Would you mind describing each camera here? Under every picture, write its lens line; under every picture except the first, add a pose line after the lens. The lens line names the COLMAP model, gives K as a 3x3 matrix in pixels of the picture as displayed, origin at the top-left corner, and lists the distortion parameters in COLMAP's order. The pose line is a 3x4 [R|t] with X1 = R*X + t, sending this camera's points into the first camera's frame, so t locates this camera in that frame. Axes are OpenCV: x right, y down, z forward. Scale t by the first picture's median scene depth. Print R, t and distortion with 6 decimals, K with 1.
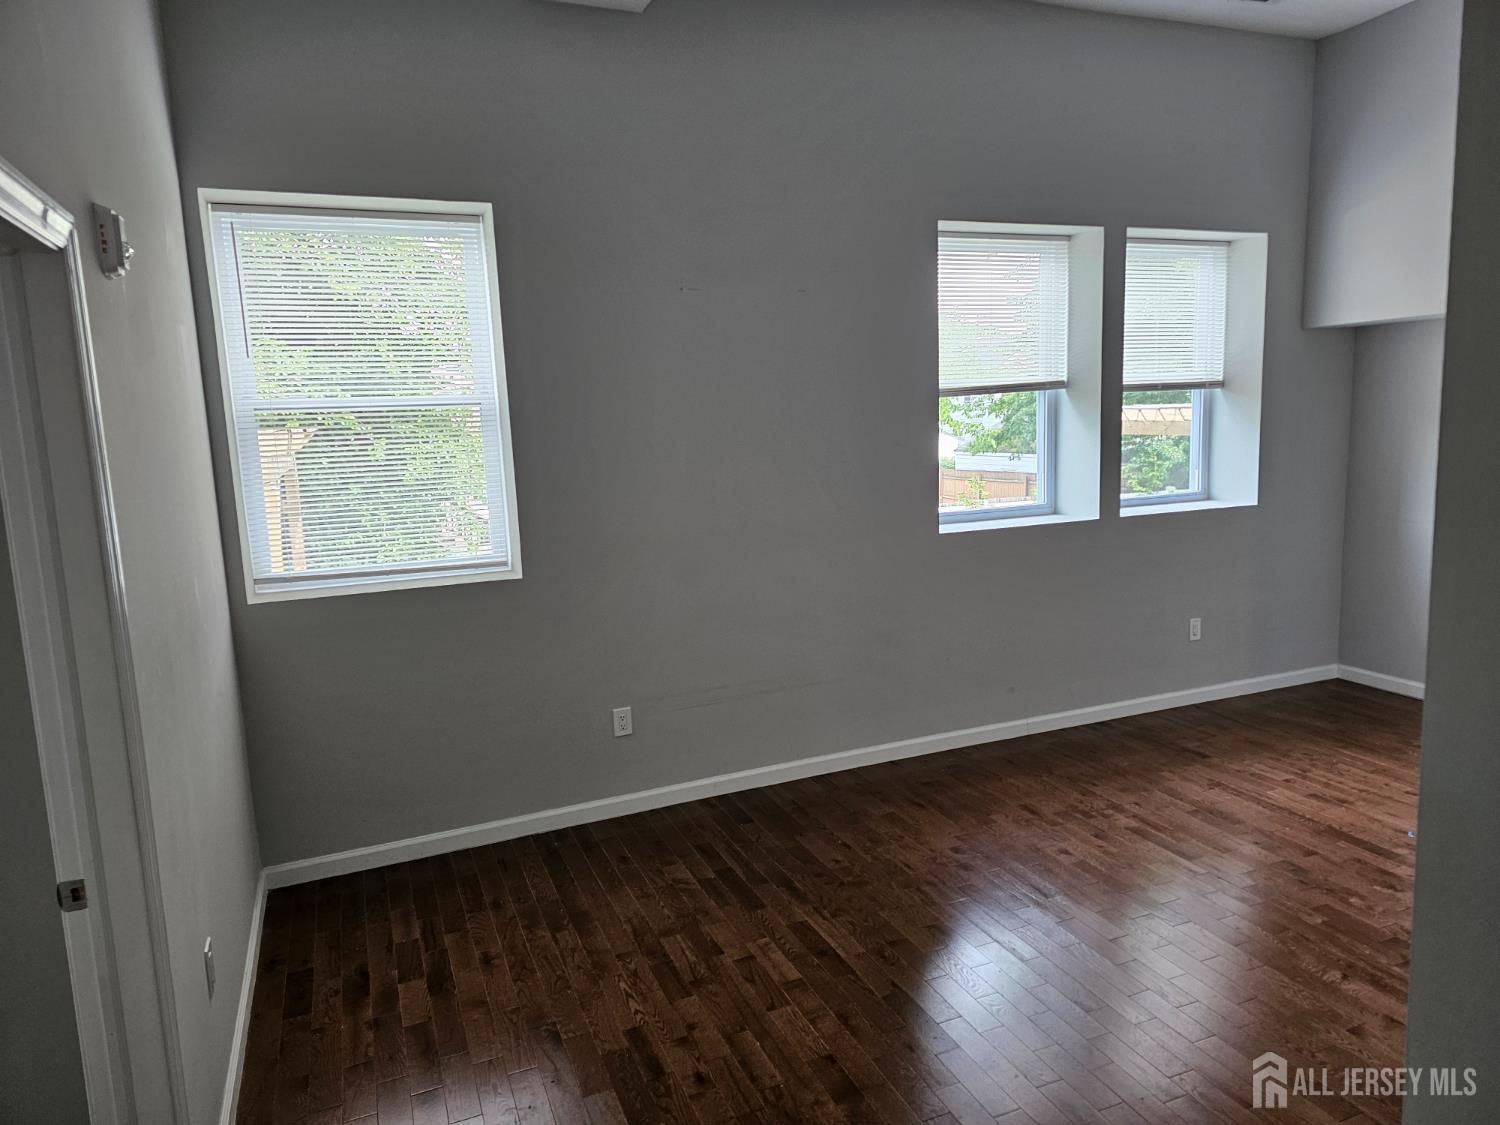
lens RADIAL K [[1014.4, 0, 770.0], [0, 1014.4, 557.9], [0, 0, 1]] dist [0.047179, -0.050479]
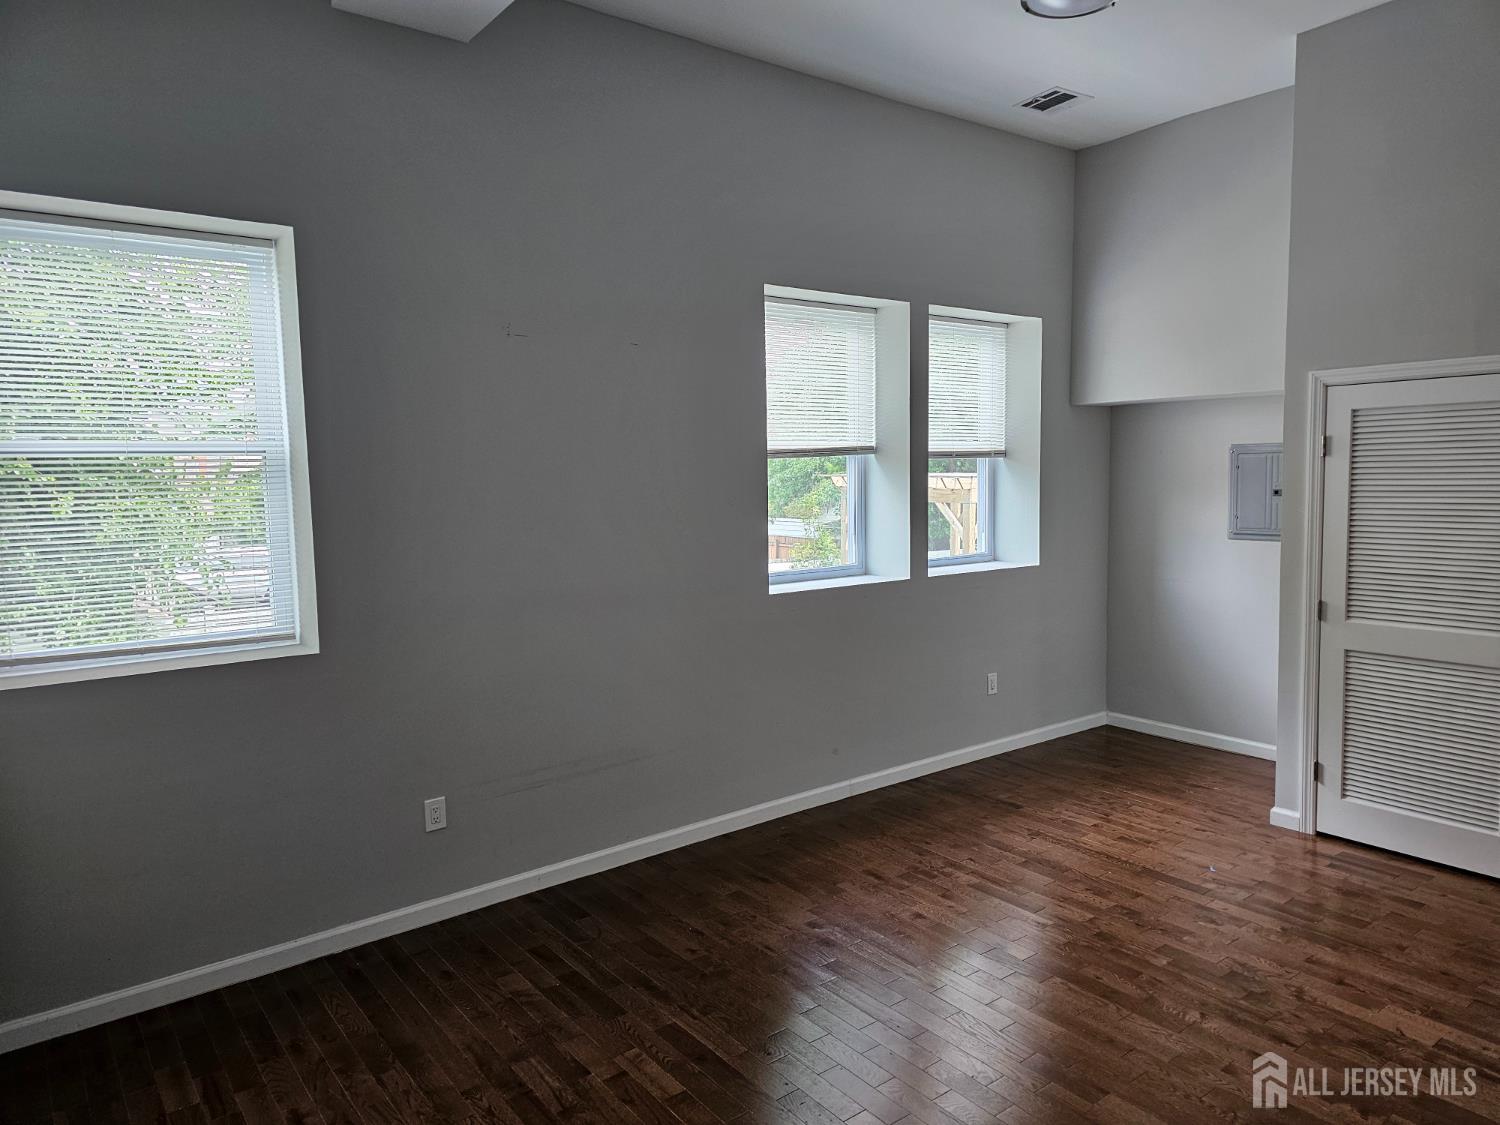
lens RADIAL K [[1014.4, 0, 782.8], [0, 1014.4, 547.5], [0, 0, 1]] dist [0.047179, -0.050479]
pose [[0.964119, 0.000471, 0.265470, -0.089280], [0.018483, 0.997453, -0.068897, -0.002286], [-0.264826, 0.071332, 0.961654, 0.051115]]
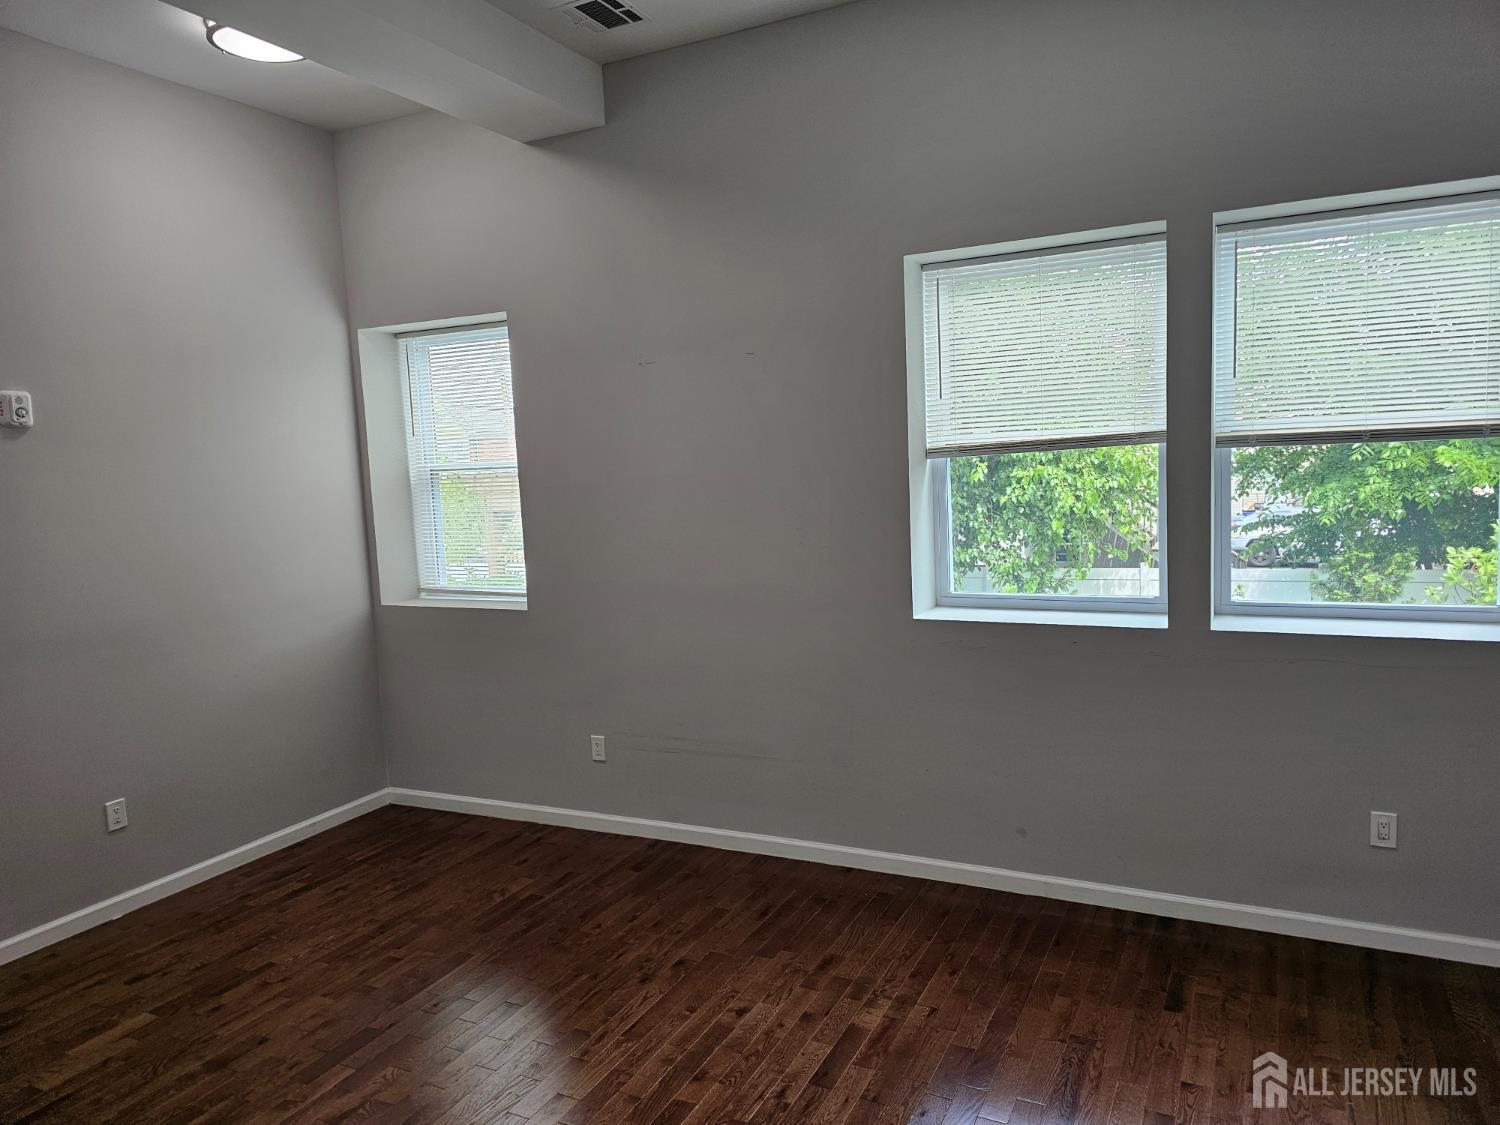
lens RADIAL K [[1014.4, 0, 776.2], [0, 1014.4, 540.1], [0, 0, 1]] dist [0.047179, -0.050479]
pose [[0.648922, 0.070473, -0.757584, 0.810081], [-0.091470, 0.995705, 0.014273, -0.100370], [0.755337, 0.060034, 0.652581, 0.395158]]
